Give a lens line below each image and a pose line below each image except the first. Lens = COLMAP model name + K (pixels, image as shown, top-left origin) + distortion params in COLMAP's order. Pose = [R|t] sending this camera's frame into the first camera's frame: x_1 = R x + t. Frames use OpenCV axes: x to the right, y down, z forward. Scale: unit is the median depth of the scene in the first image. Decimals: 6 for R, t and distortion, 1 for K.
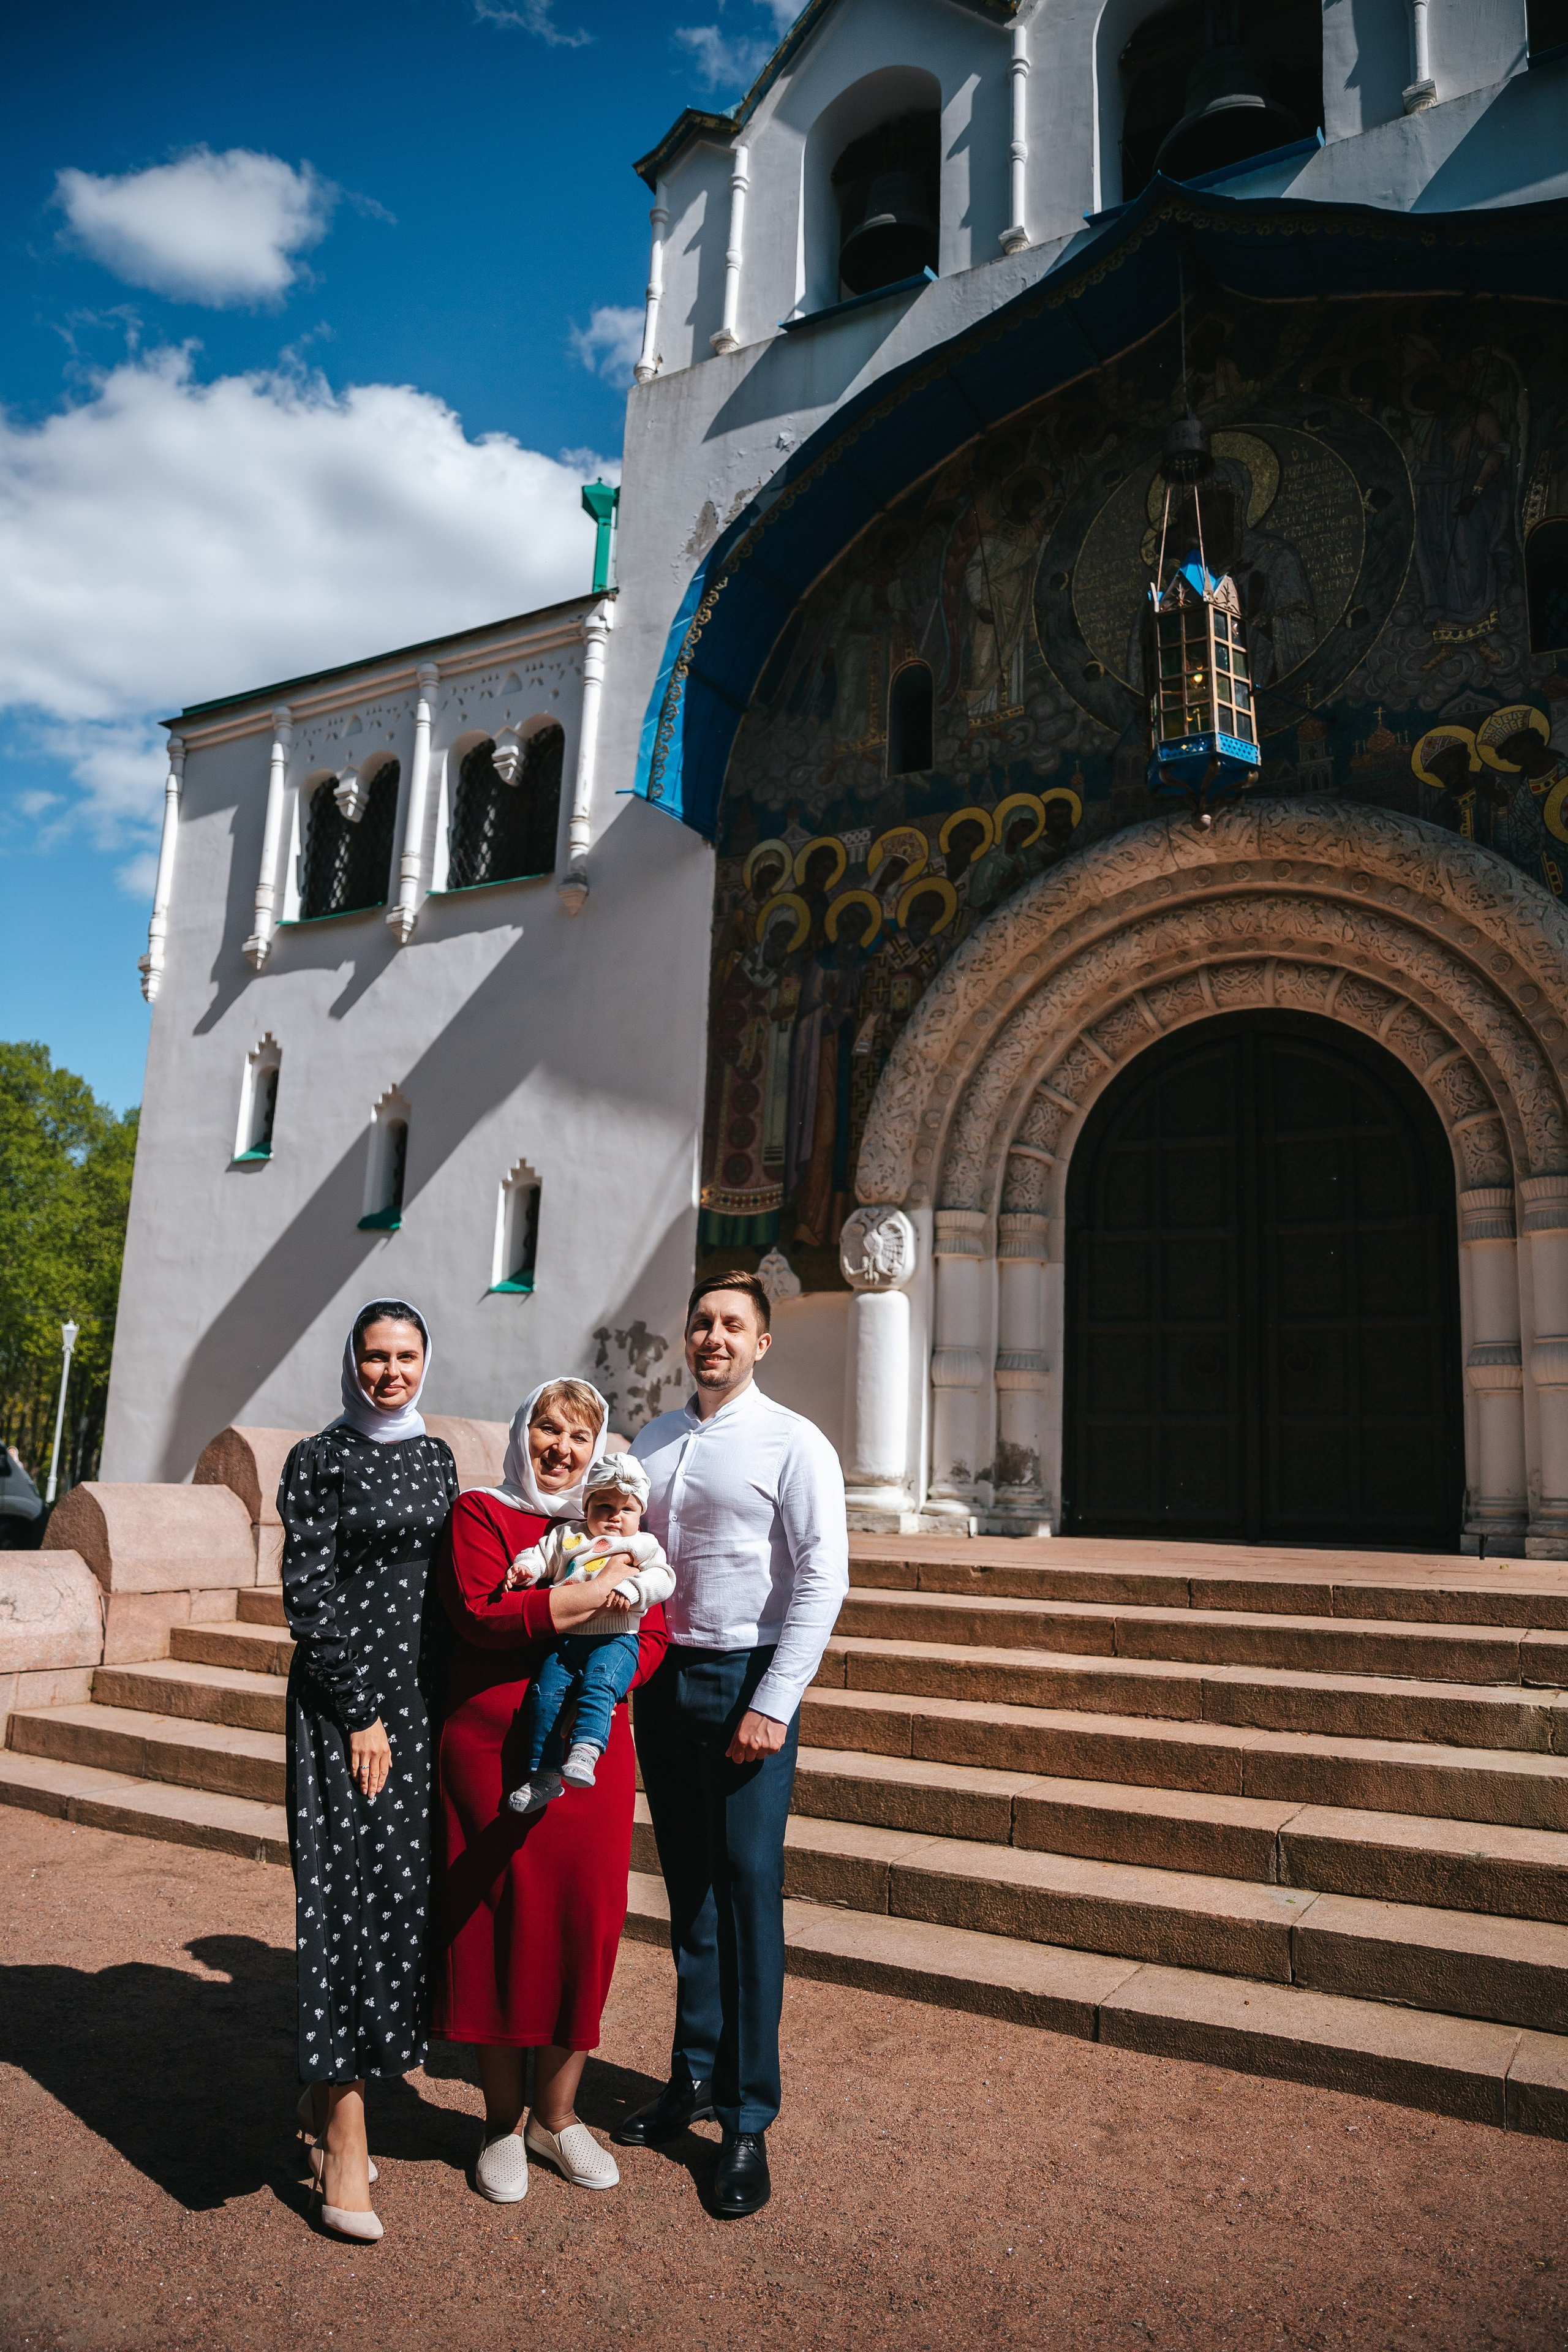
lens RADIAL K [[1604.1, 0, 801.9], [0, 1604.1, 1175.5], [0, 0, 1]] dist [-0.105097, 0.080407]
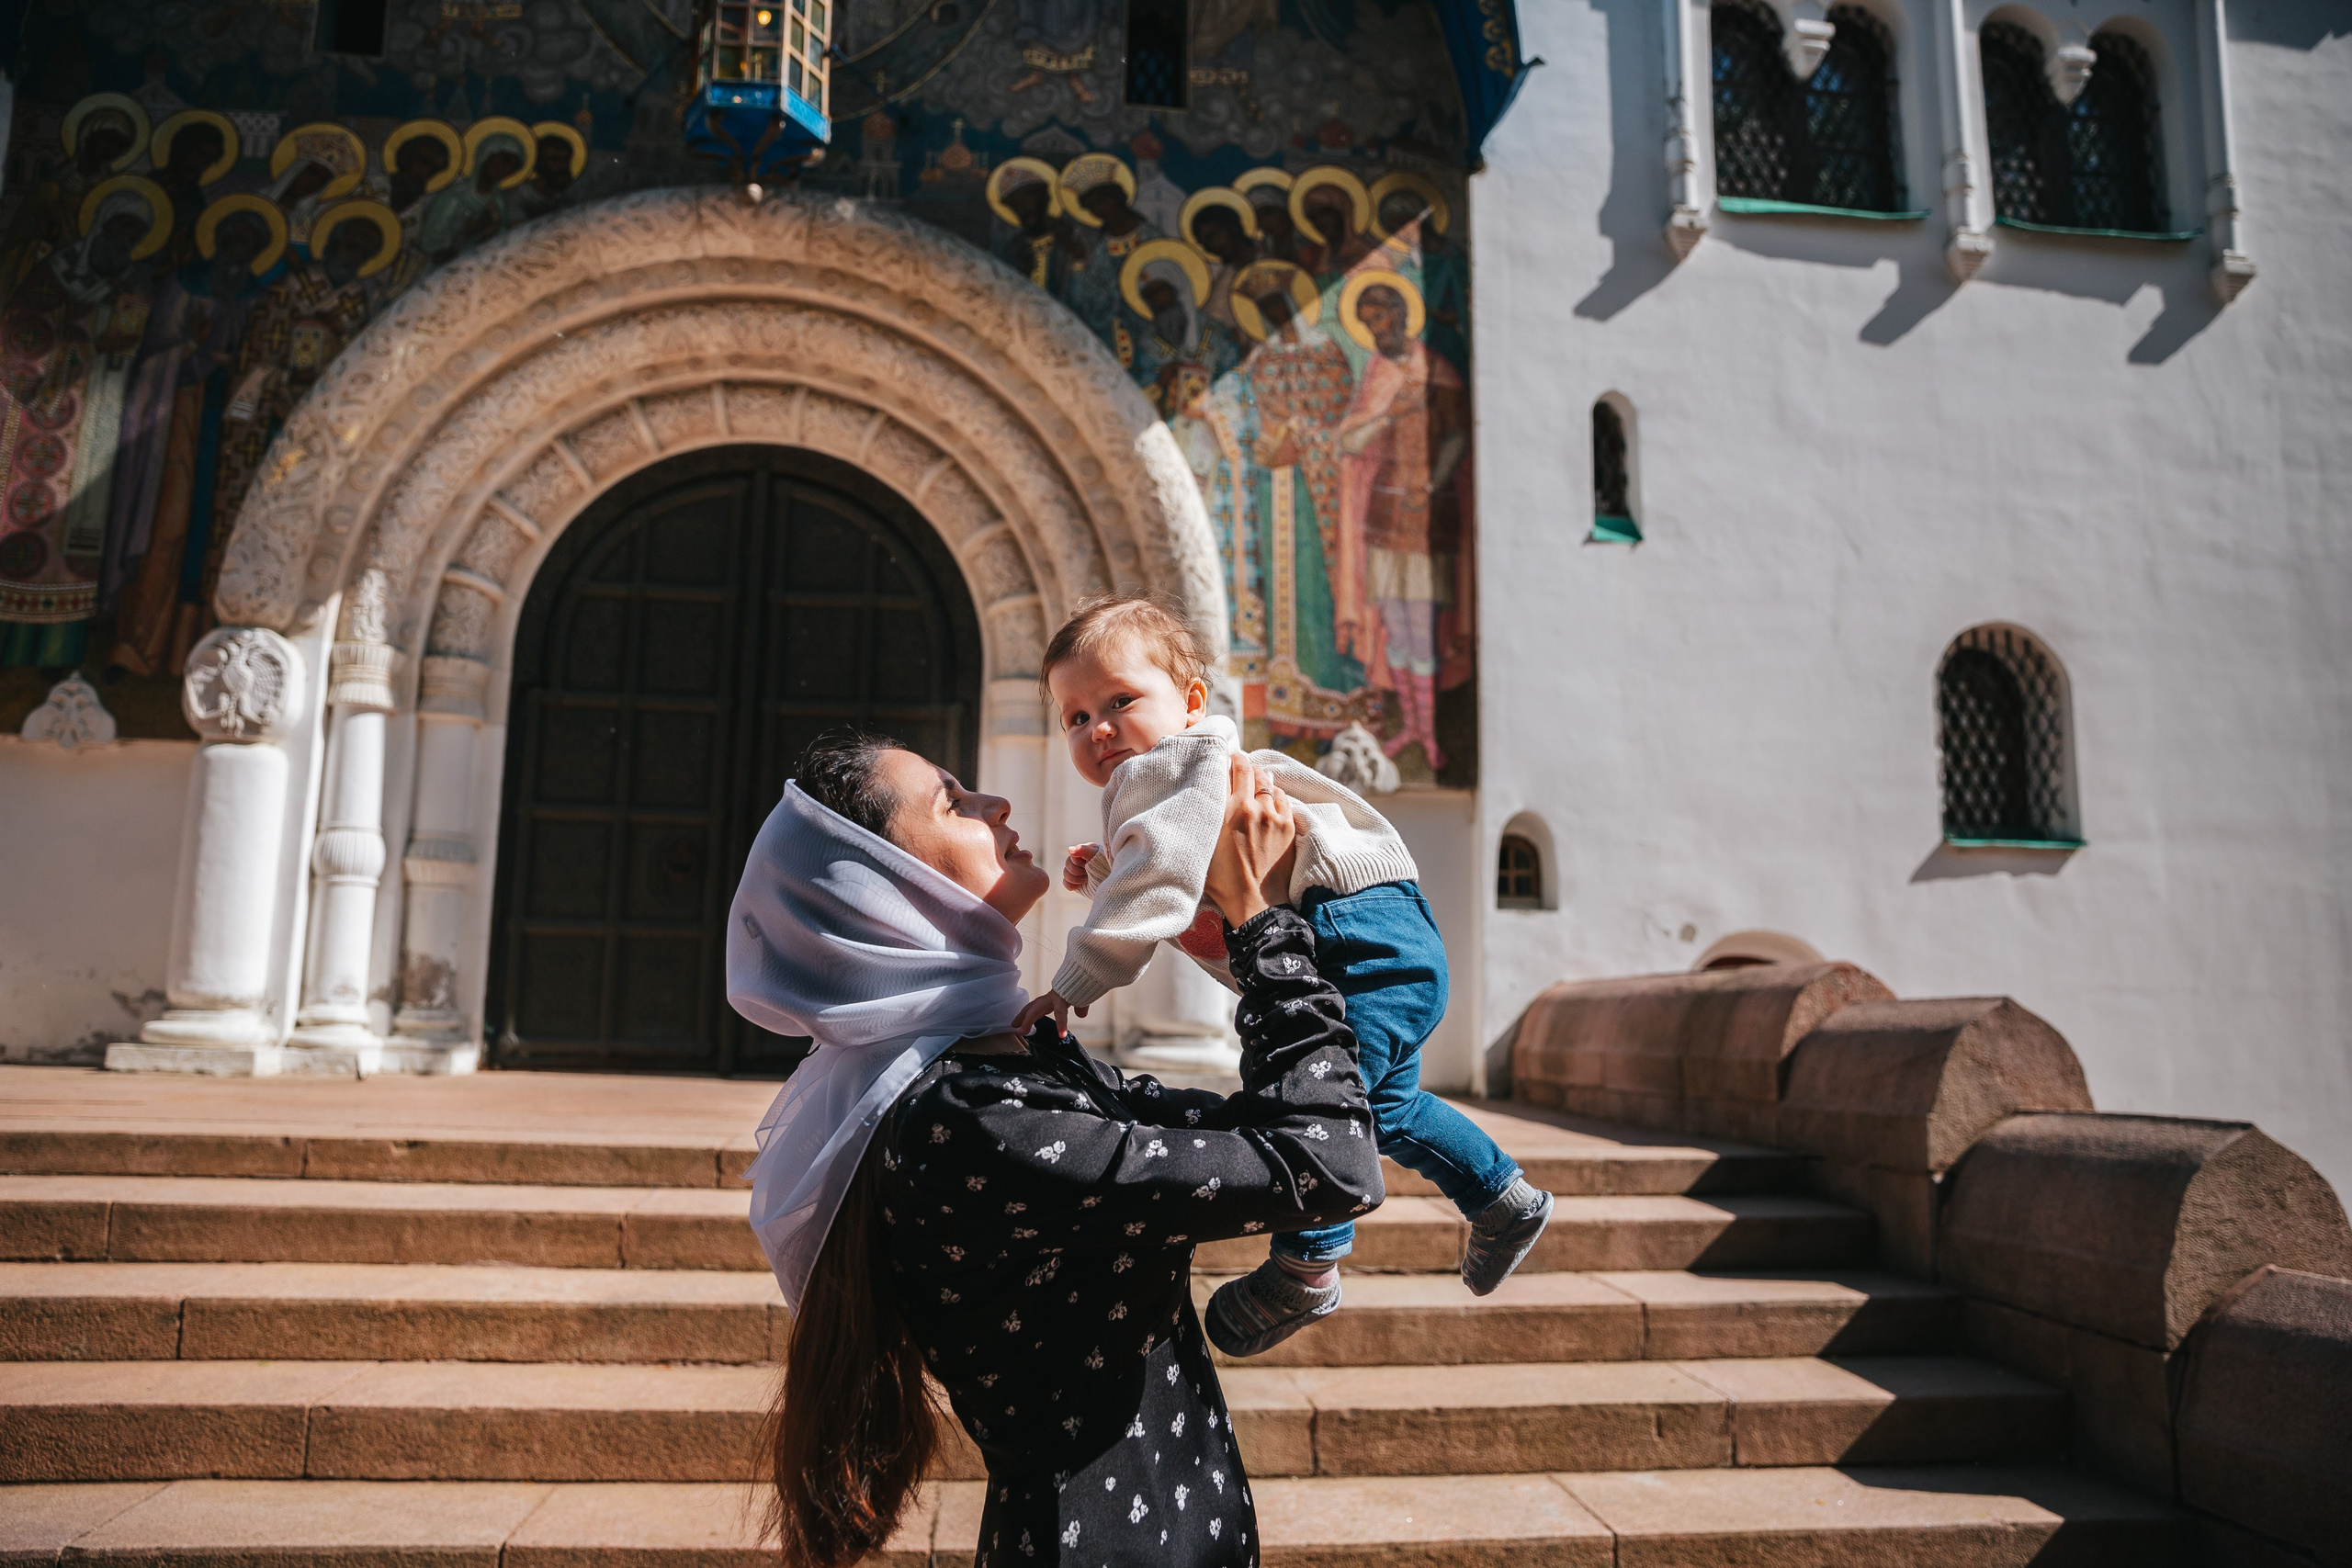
lens RADIAL K [[1604.0, 0, 1175.3], [0, 1604.0, 780.5], [0, 0, 1]] dist [-0.105097, 0.080407]
pose [[0.819191, 0.063558, 0.569988, -0.007319], [-0.099580, 0.994508, 0.032222, 0.023317], [-0.564809, -0.083156, 0.821021, 0.173154]]
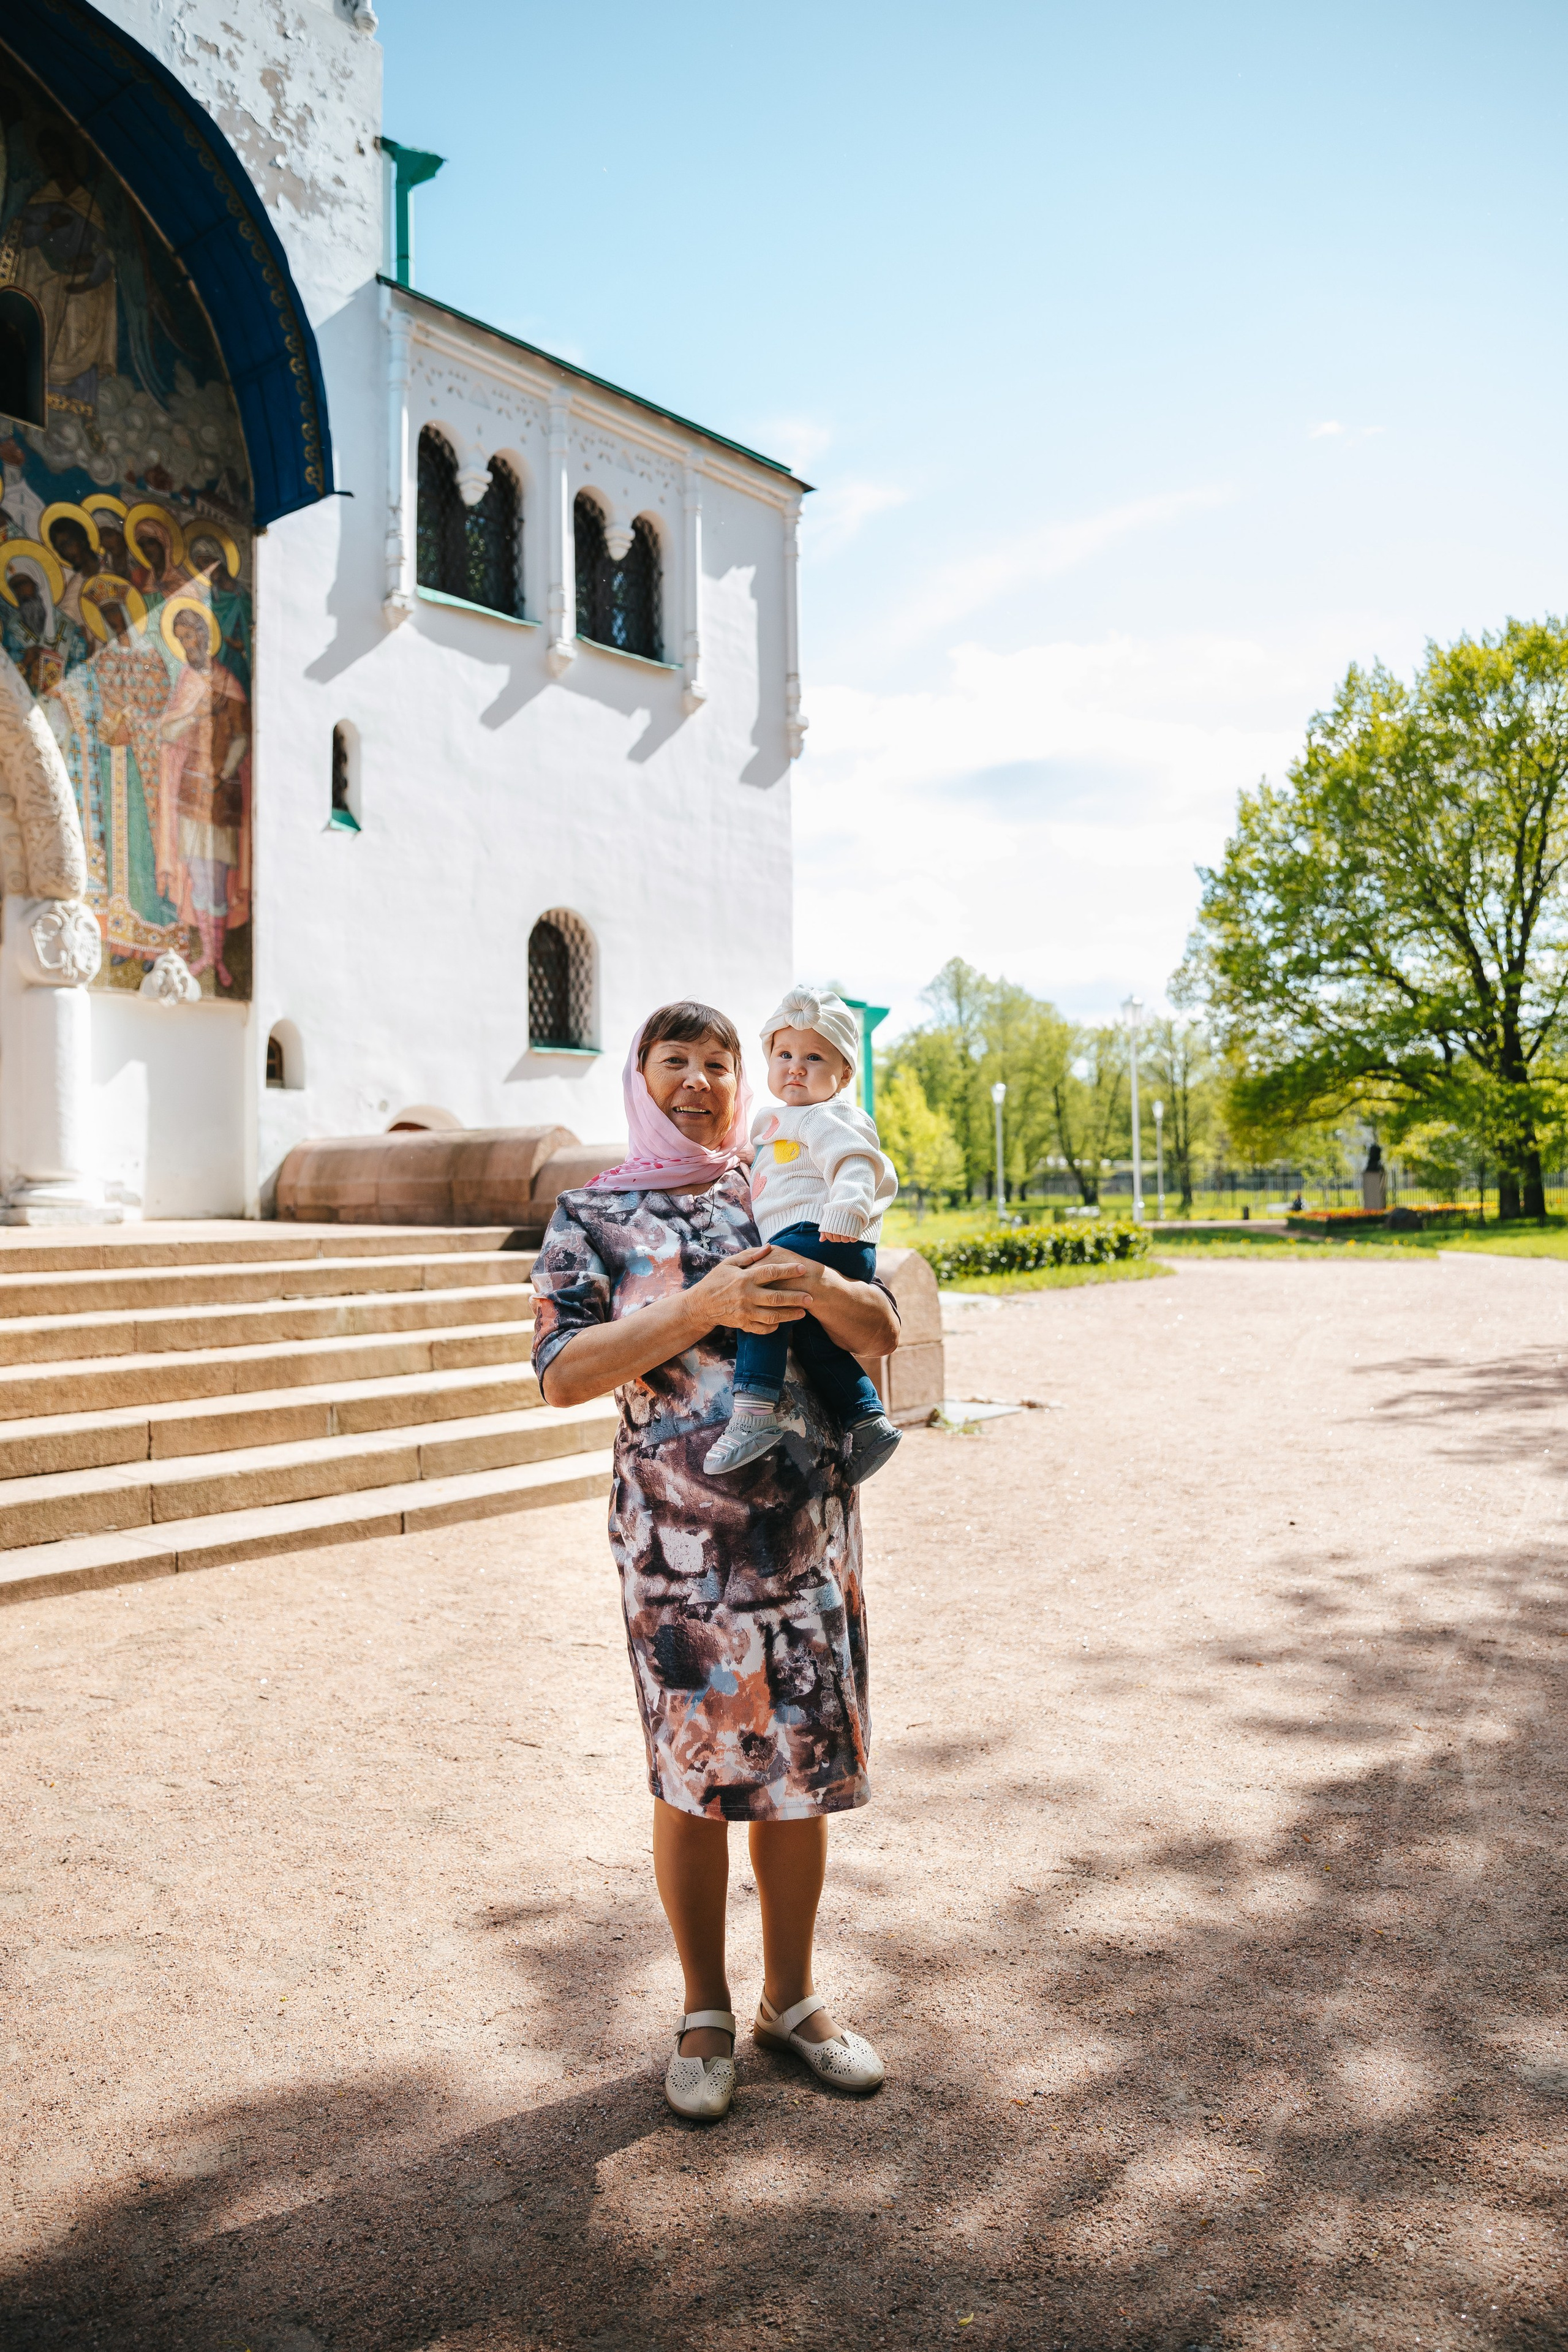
lens RADIAL K [[1604.1, 0, 742.8], [0, 1604.1, 1185.7], [0, 0, 1]] dist [-0.105097, 0.080407]
pose [[0.226917, -0.042630, 0.972981, -0.433566], [-0.171680, 0.981646, 0.083049, 0.014067], [-0.958663, -0.185887, 0.215433, 0.147775]]
